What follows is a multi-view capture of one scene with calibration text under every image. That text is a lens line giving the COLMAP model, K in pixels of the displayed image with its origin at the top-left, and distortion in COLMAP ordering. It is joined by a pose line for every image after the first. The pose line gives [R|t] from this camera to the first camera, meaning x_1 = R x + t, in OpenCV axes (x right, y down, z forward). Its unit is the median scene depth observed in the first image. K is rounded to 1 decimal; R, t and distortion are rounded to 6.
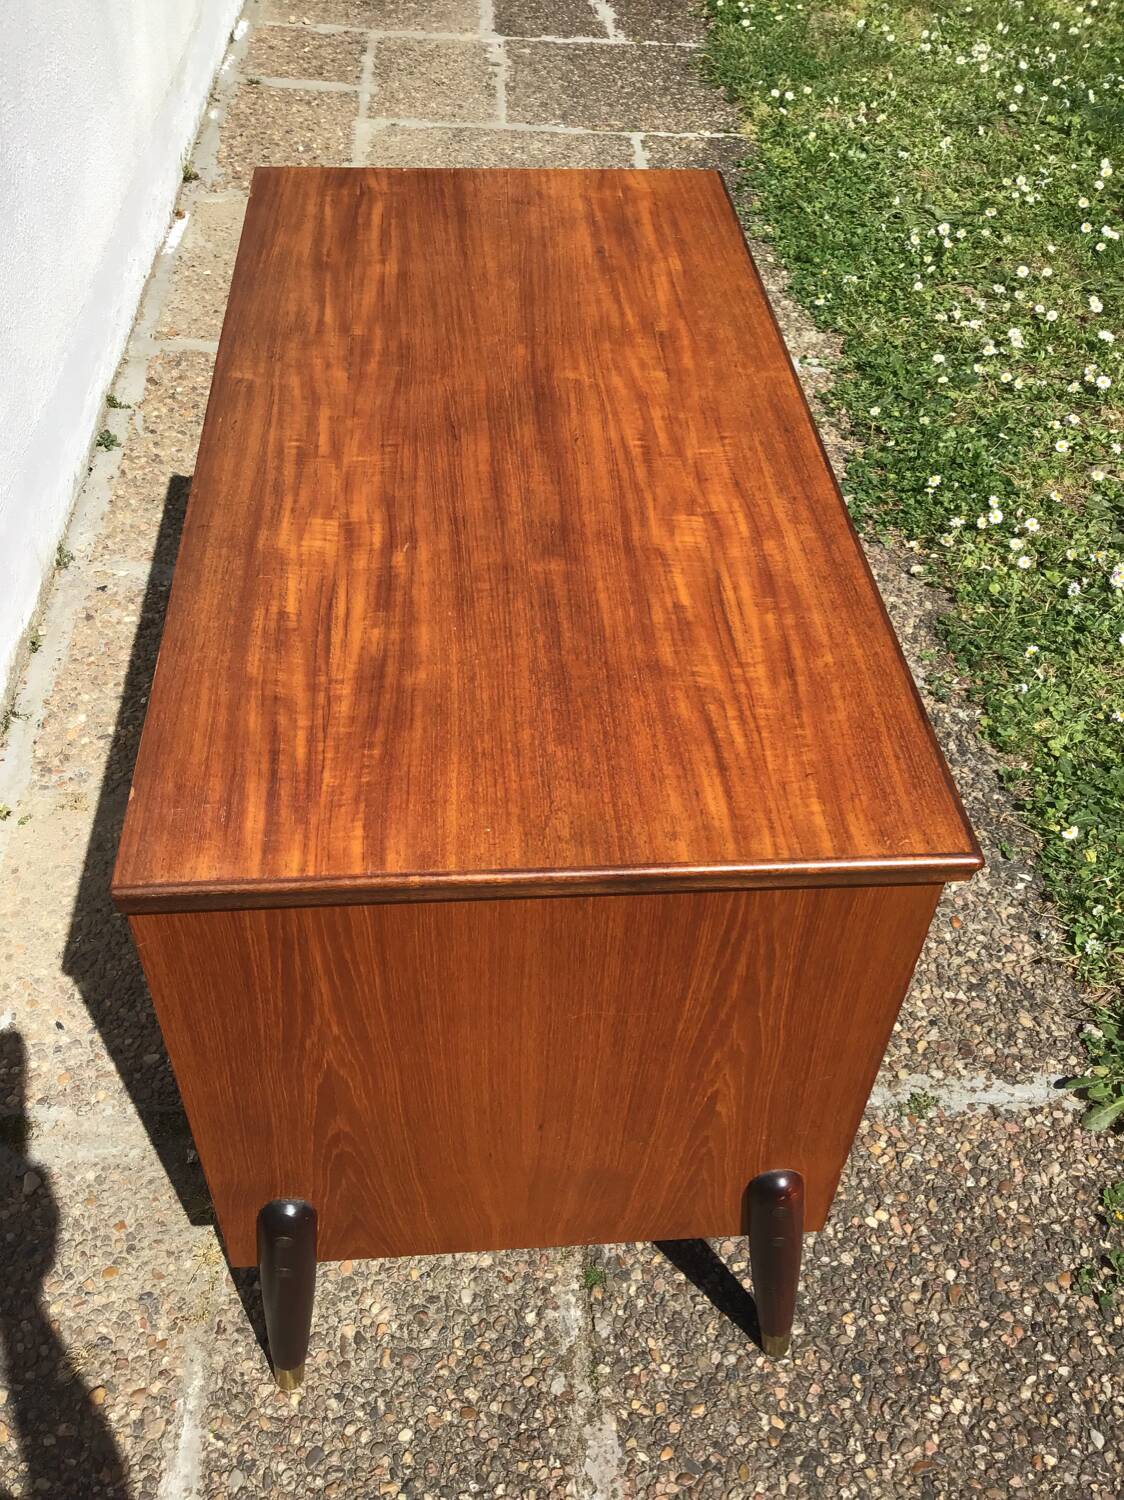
lens RADIAL K [[1369.9, 0, 567.9], [0, 1369.9, 749.5], [0, 0, 1]] dist [0.056195, -0.117368]
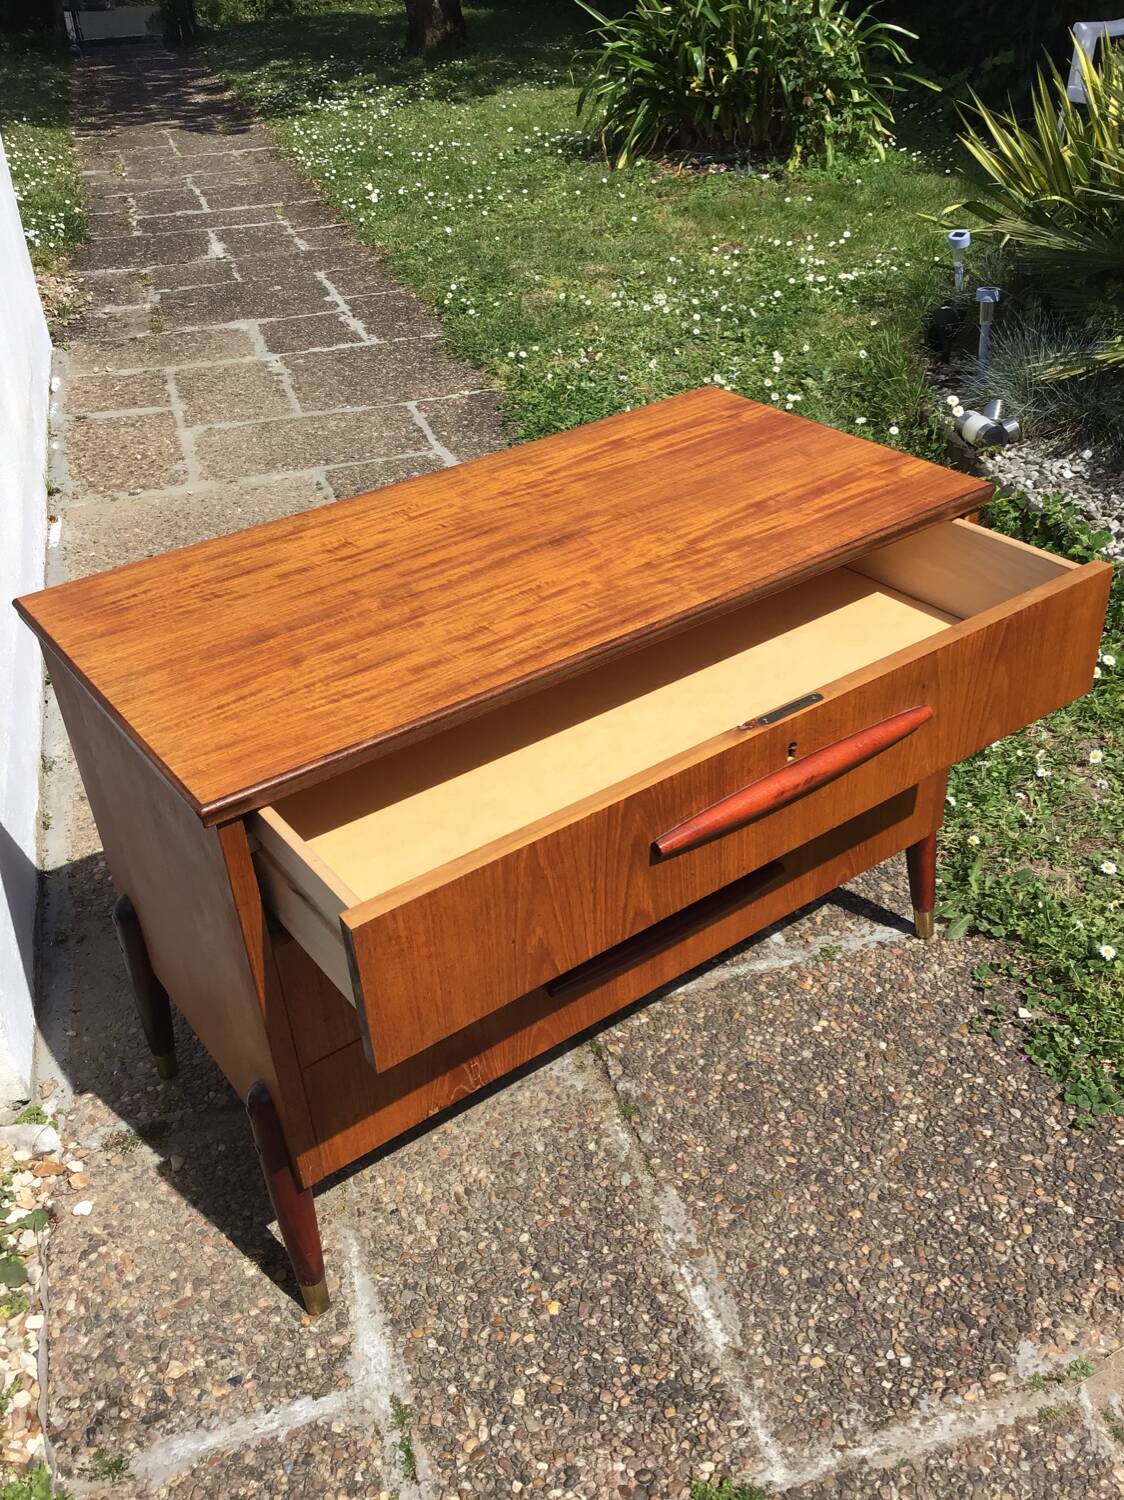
lens RADIAL K [[1360.9, 0, 568.0], [0, 1360.9, 746.0], [0, 0, 1]] dist [0.124599, -0.256234]
pose [[0.965494, -0.213317, 0.149388, -0.120952], [0.239889, 0.951755, -0.191354, 0.219349], [-0.101362, 0.220588, 0.970086, -0.257345]]
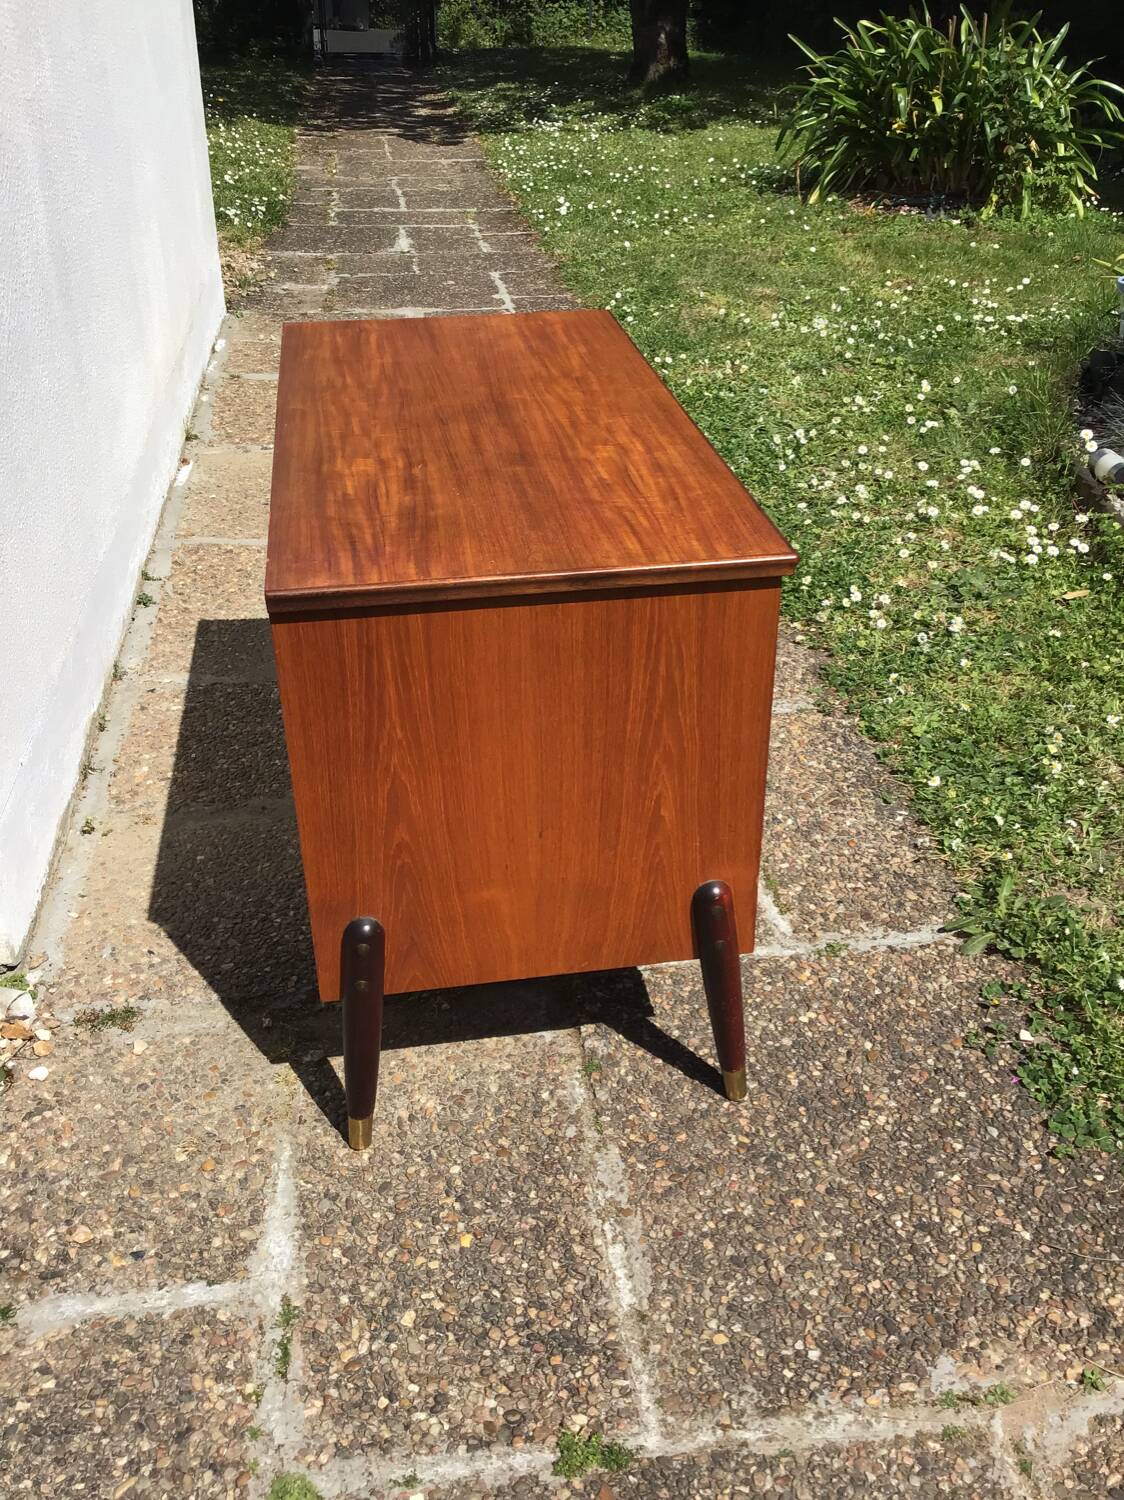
lens RADIAL K [[1359.0, 0, 569.4], [0, 1359.0, 745.0], [0, 0, 1]] dist [0.135389, -0.290982]
pose [[0.995762, -0.079509, 0.046215, -0.027942], [0.088317, 0.966874, -0.239488, 0.301117], [-0.025643, 0.242554, 0.969799, -0.230390]]
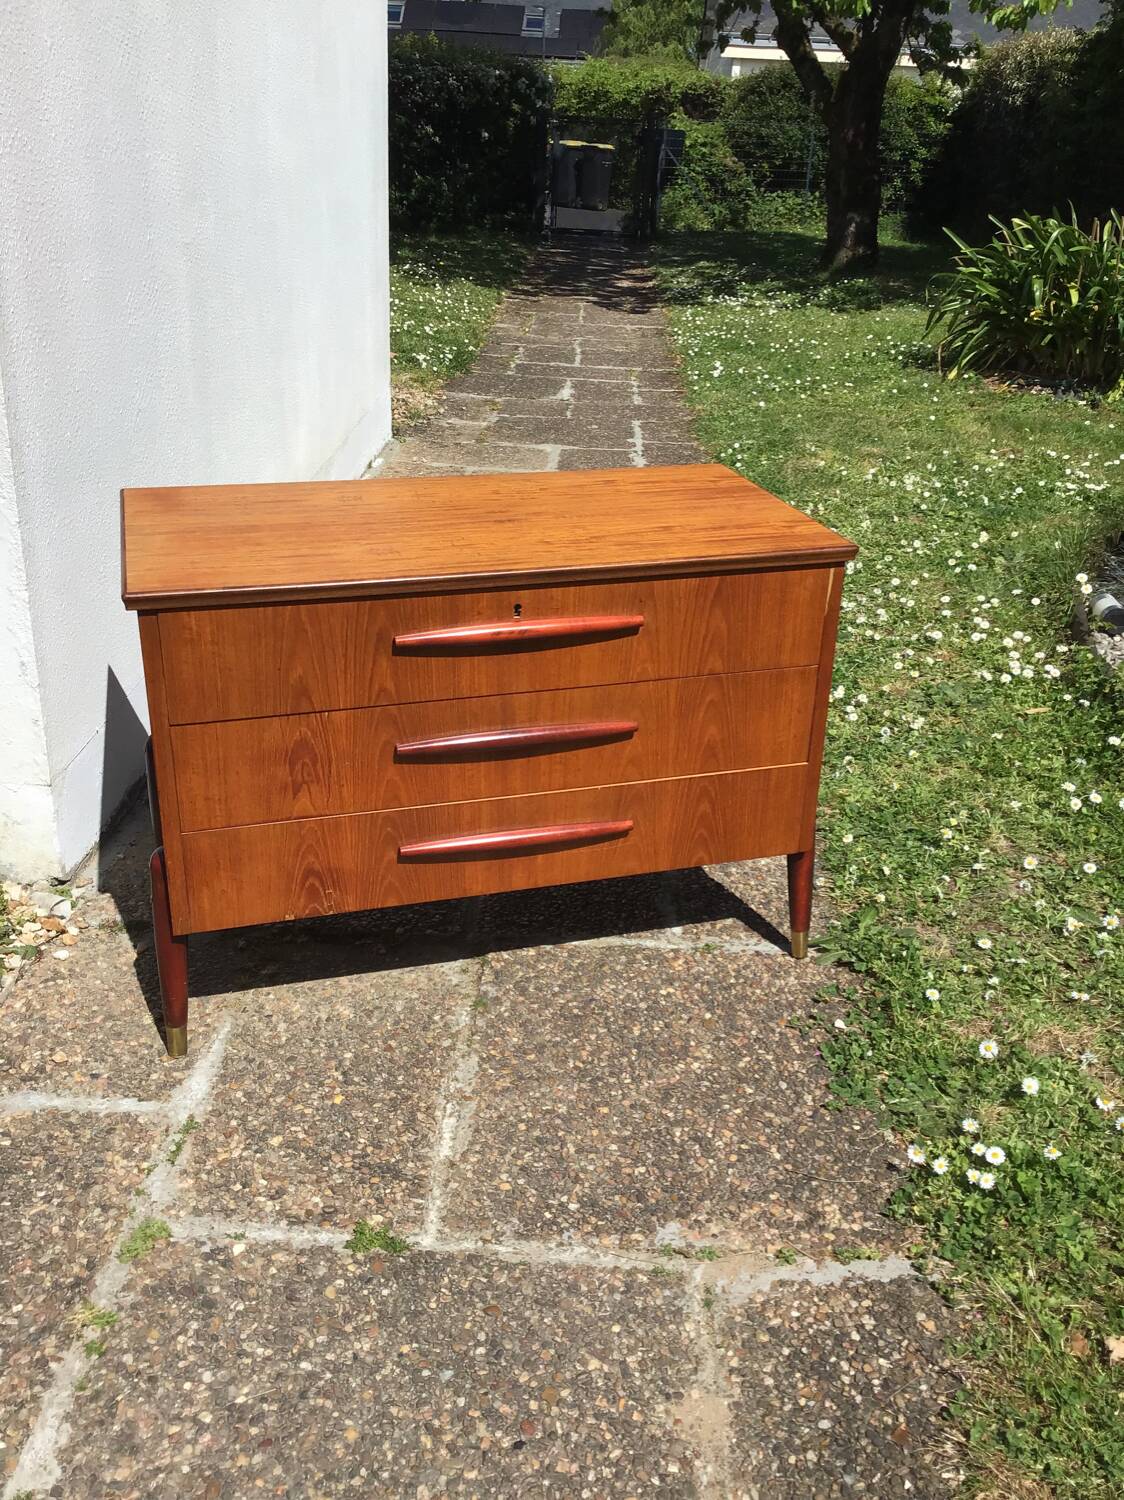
lens RADIAL K [[1353.9, 0, 570.3], [0, 1353.9, 747.4], [0, 0, 1]] dist [0.139840, -0.295445]
pose [[0.996035, 0.022562, -0.086052, 0.190649], [-0.051003, 0.937371, -0.344578, 0.487522], [0.072888, 0.347600, 0.934805, -0.426319]]
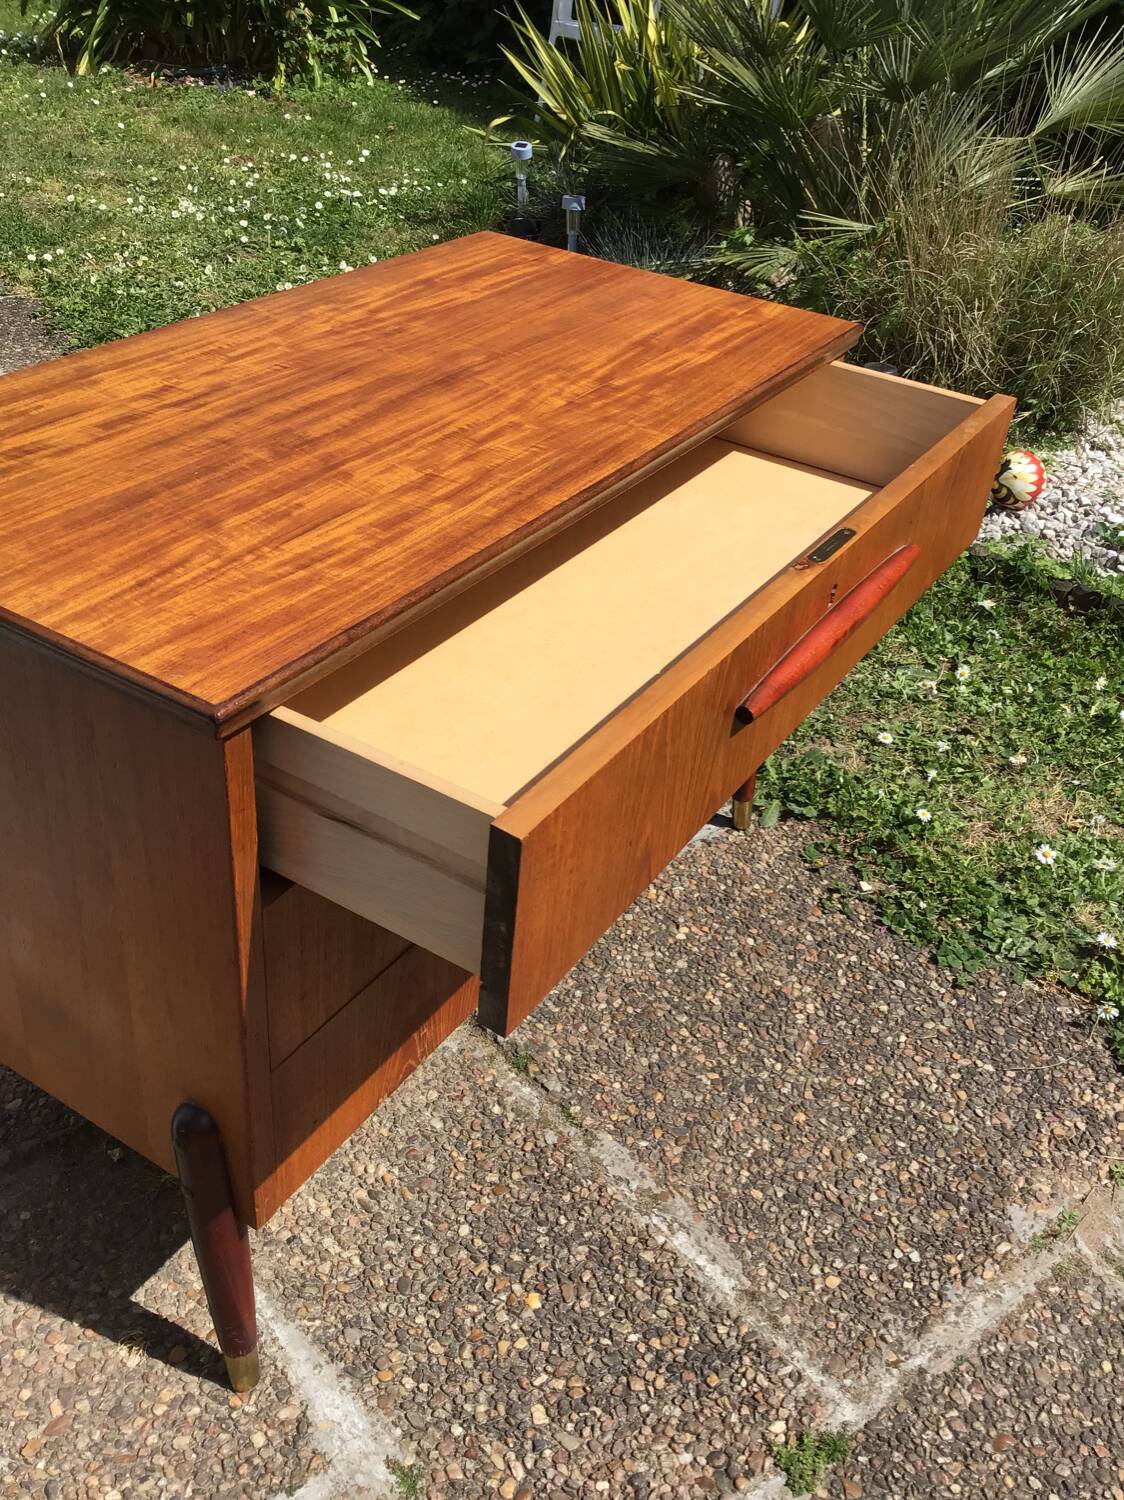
lens RADIAL K [[1353.9, 0, 570.3], [0, 1353.9, 747.4], [0, 0, 1]] dist [0.139840, -0.295445]
pose [[0.807135, -0.316098, 0.498614, -0.327567], [0.386555, 0.921325, -0.041661, 0.156528], [-0.446216, 0.226367, 0.865823, -0.041540]]
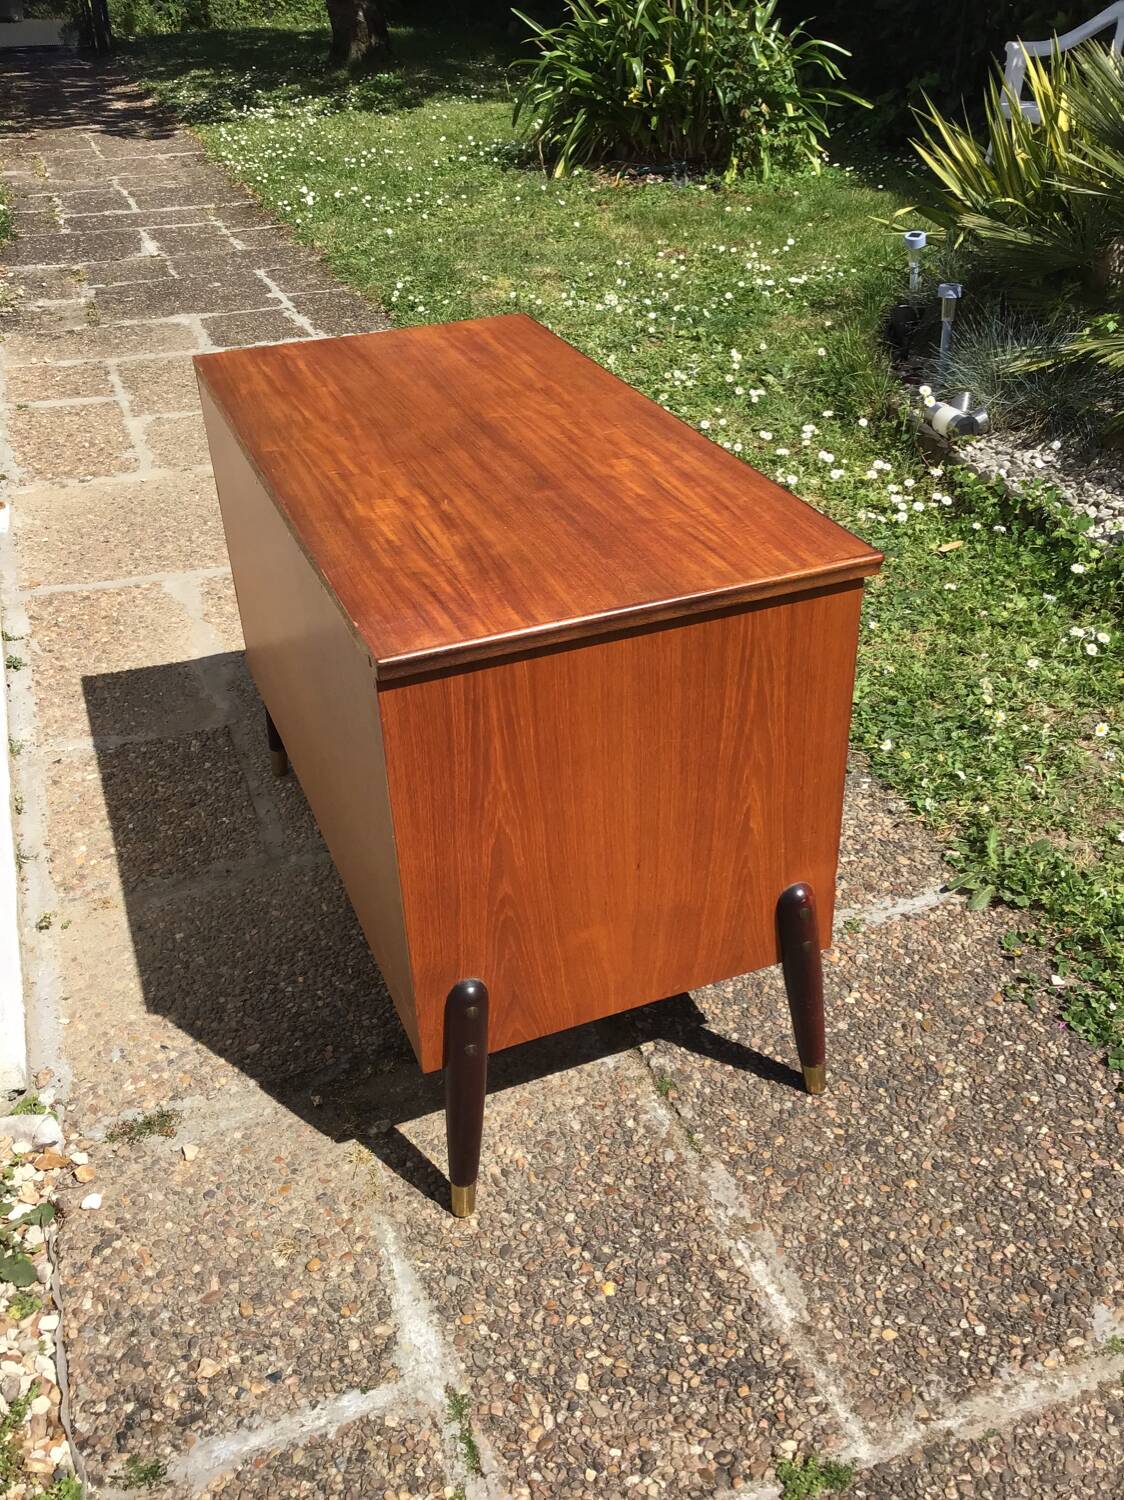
lens RADIAL K [[1353.4, 0, 572.7], [0, 1353.4, 750.7], [0, 0, 1]] dist [0.121981, -0.250887]
pose [[0.951574, -0.216539, 0.218216, -0.204598], [0.258584, 0.947673, -0.187218, 0.230606], [-0.166257, 0.234579, 0.957774, -0.194327]]
